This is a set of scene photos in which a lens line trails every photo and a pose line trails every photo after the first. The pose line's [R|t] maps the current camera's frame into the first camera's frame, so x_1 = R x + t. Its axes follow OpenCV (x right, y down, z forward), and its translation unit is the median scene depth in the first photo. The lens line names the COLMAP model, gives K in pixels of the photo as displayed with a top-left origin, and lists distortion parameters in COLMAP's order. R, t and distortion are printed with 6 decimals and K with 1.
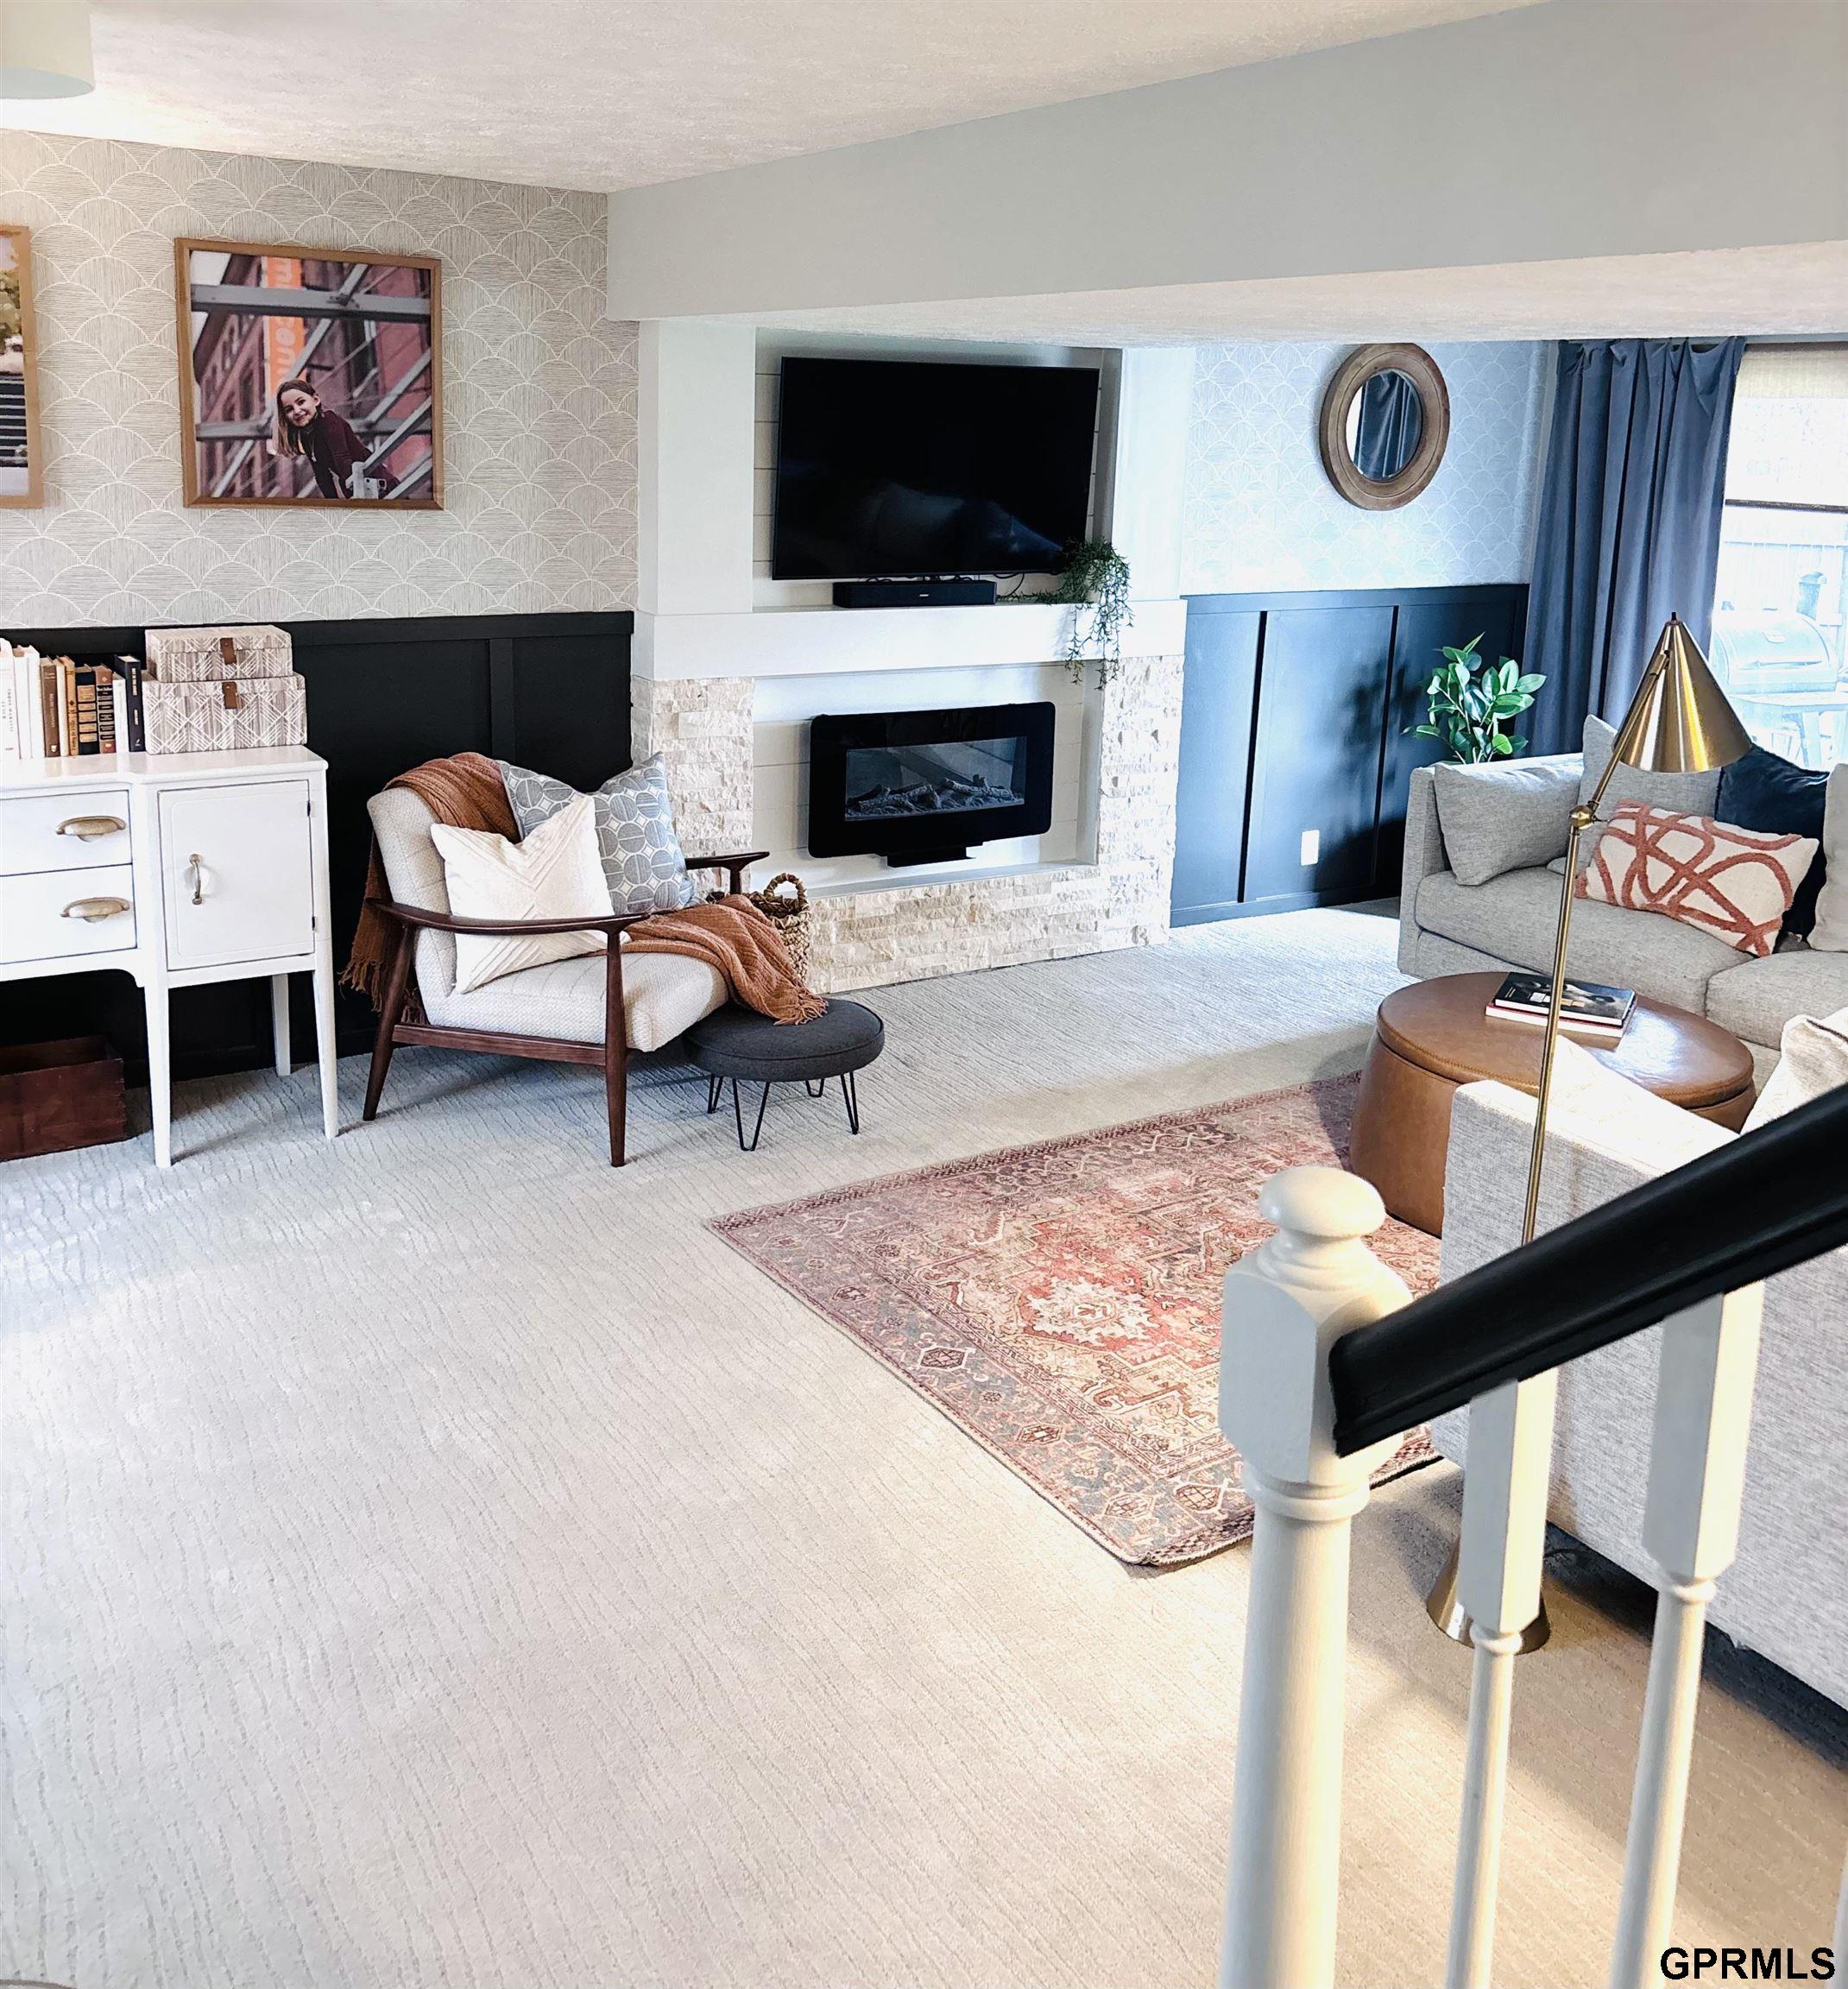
lens RADIAL K [[1835.3, 0, 947.0], [0, 1835.3, 789.2], [0, 0, 1]] dist [0.123169, -0.378857]
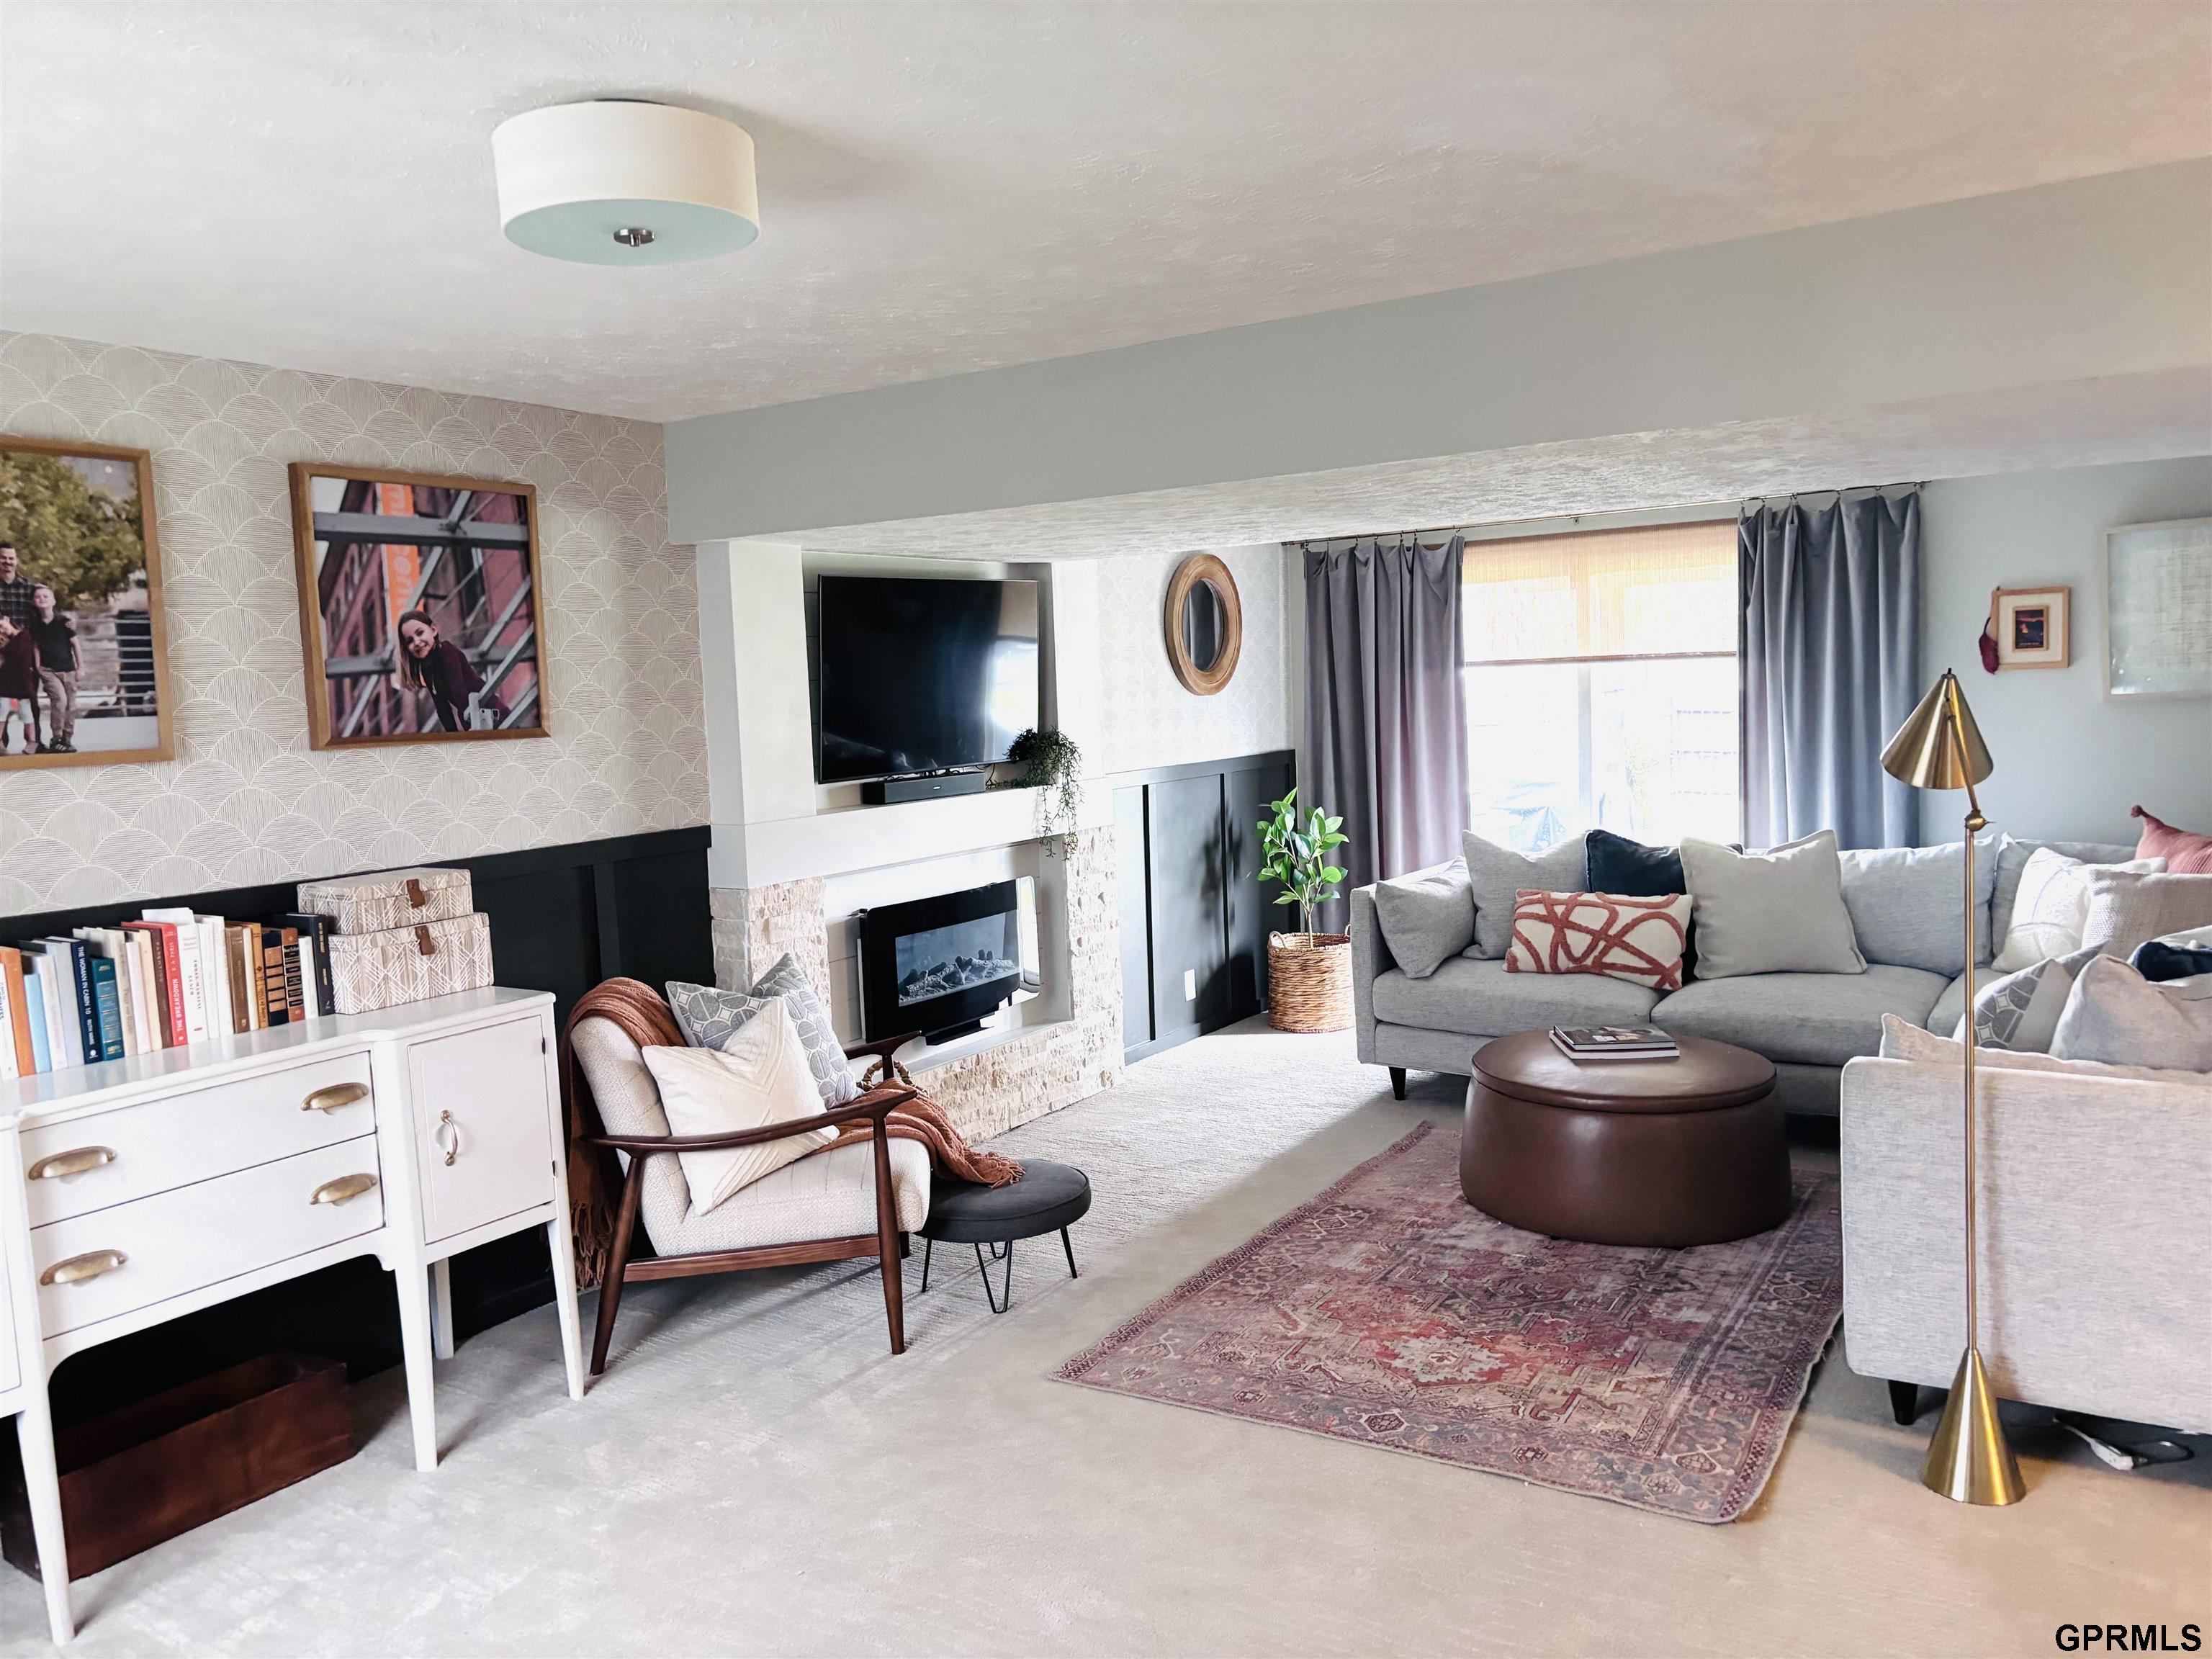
lens RADIAL K [[1650.2, 0, 1101.7], [0, 1650.2, 847.4], [0, 0, 1]] dist [0.122501, -0.345236]
pose [[0.909040, -0.112188, 0.401323, -0.385326], [0.150780, 0.986375, -0.065795, 0.008890], [-0.388473, 0.120322, 0.913571, 0.094132]]
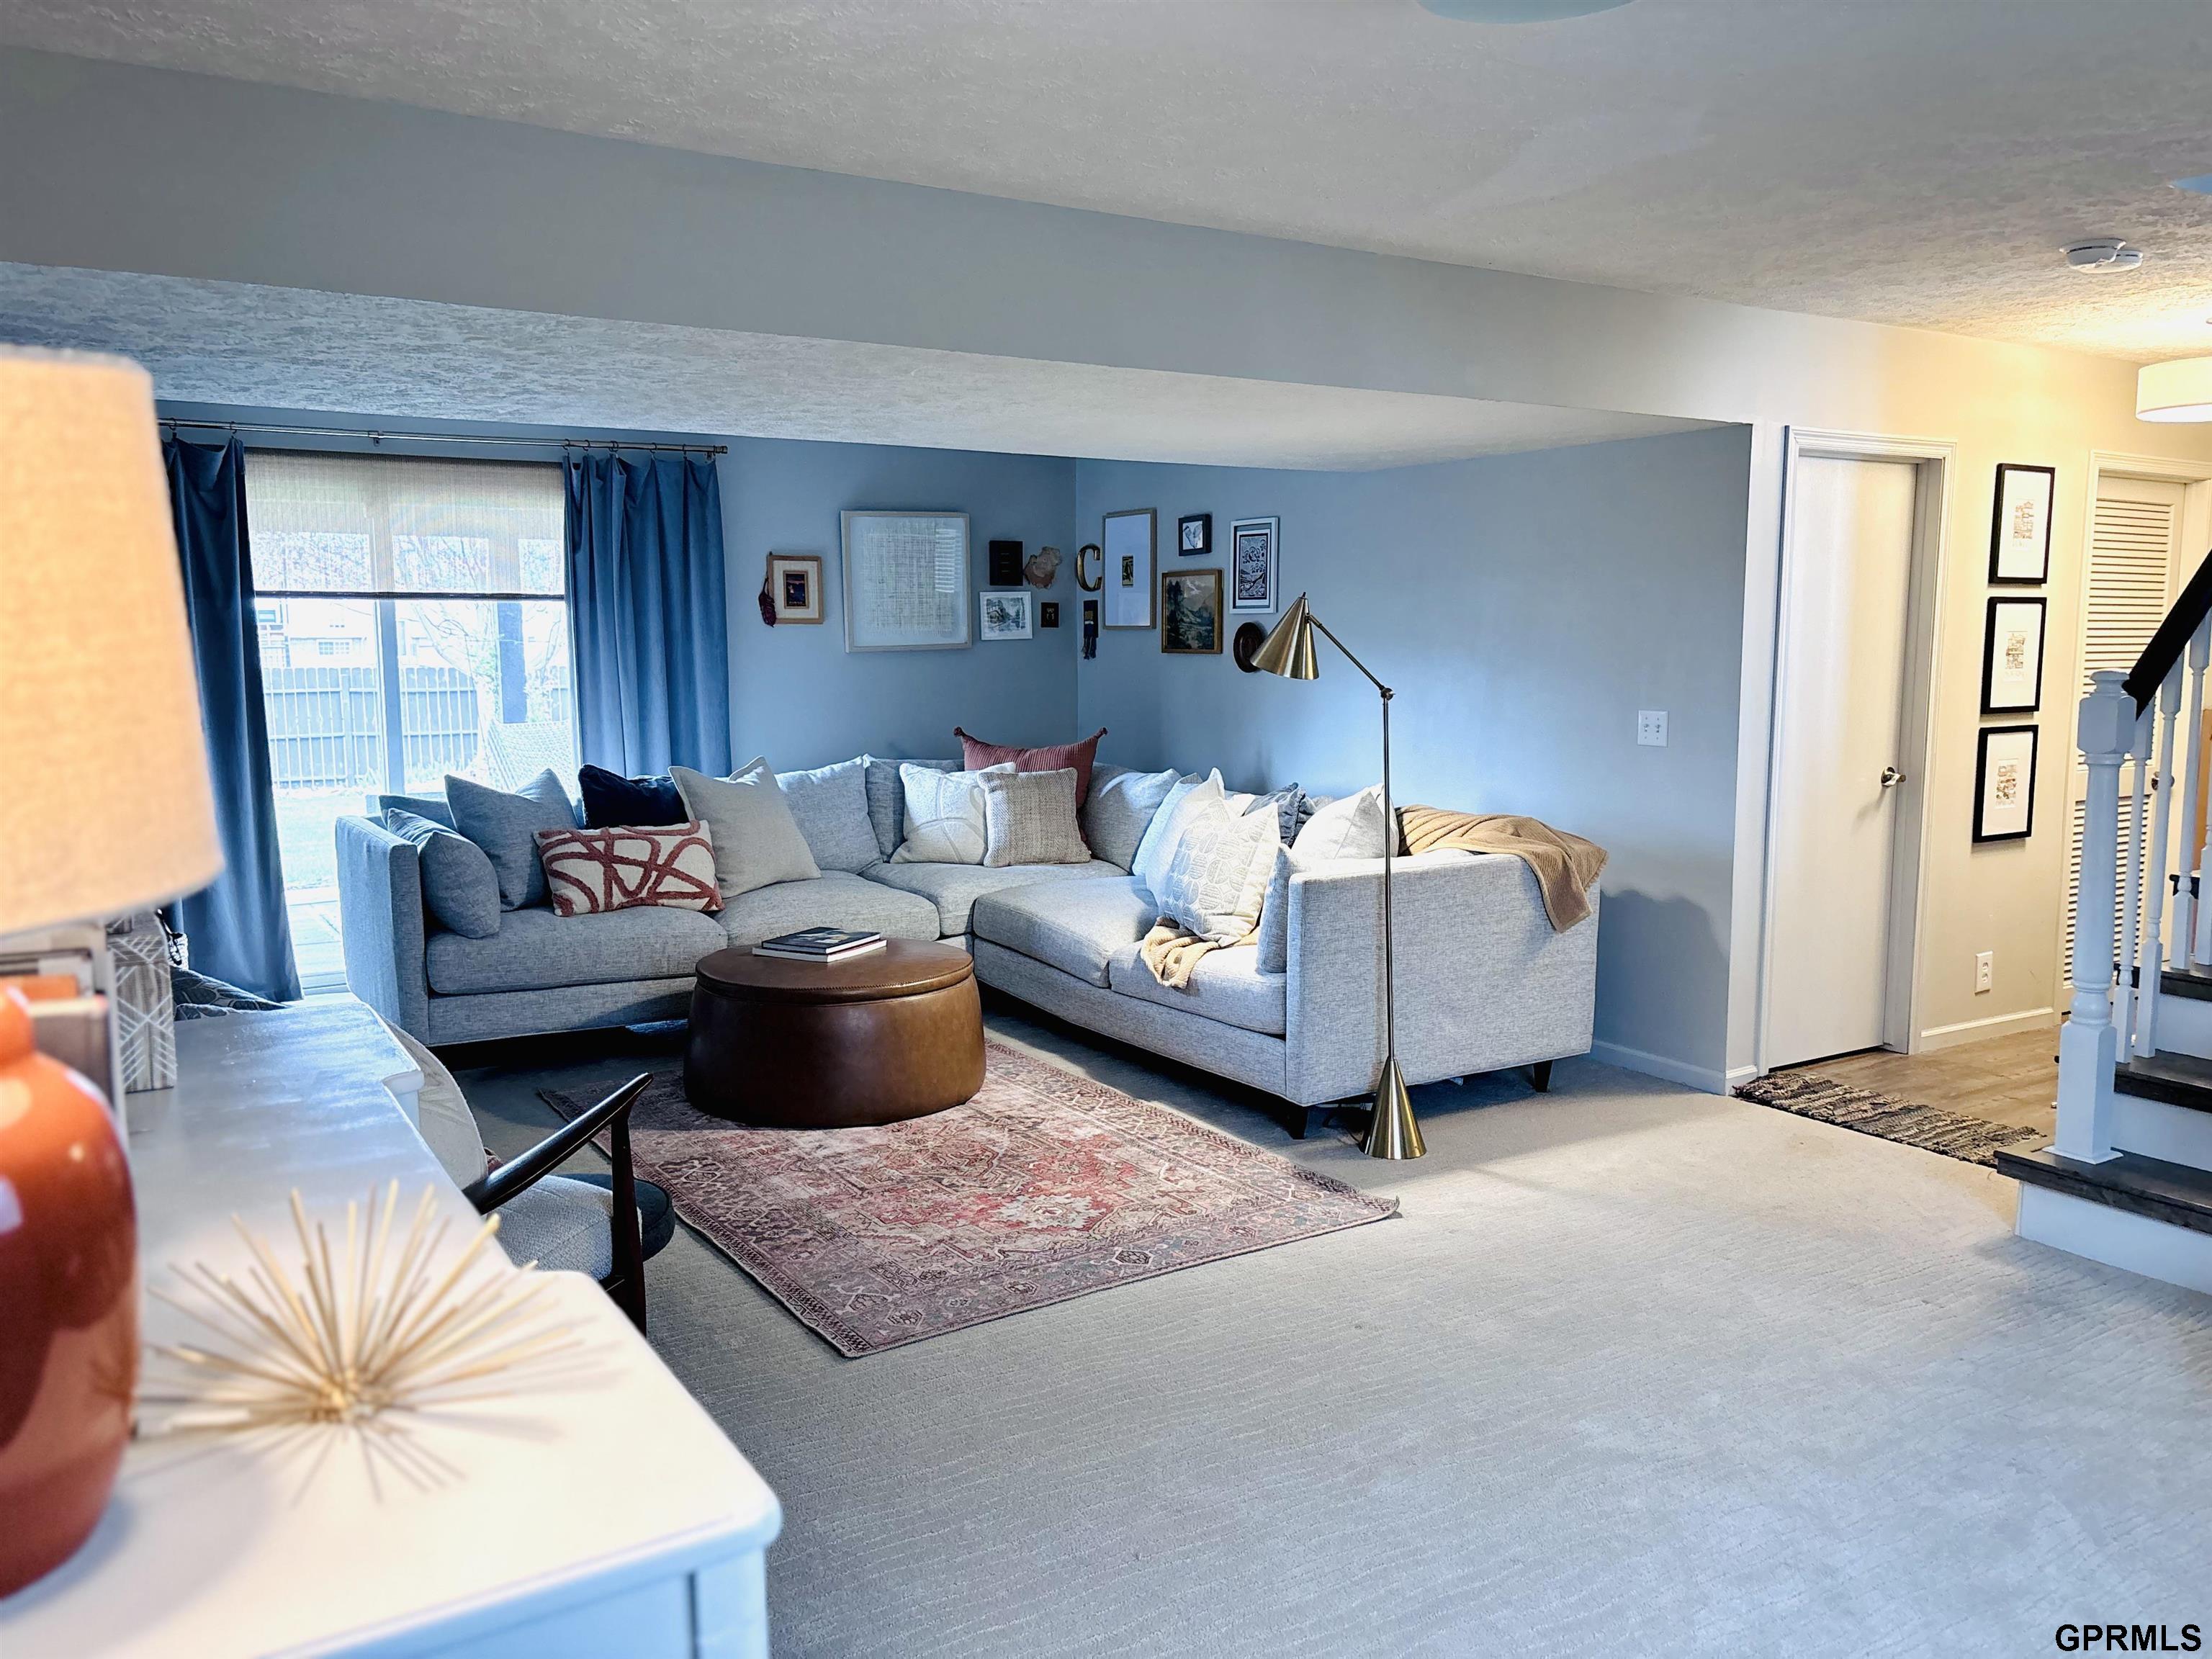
lens RADIAL K [[1650.2, 0, 1101.7], [0, 1650.2, 847.4], [0, 0, 1]] dist [0.122501, -0.345236]
pose [[0.006540, -0.157159, 0.987552, -0.762140], [0.200137, 0.967797, 0.152690, -0.084613], [-0.979746, 0.196647, 0.037783, 0.700960]]
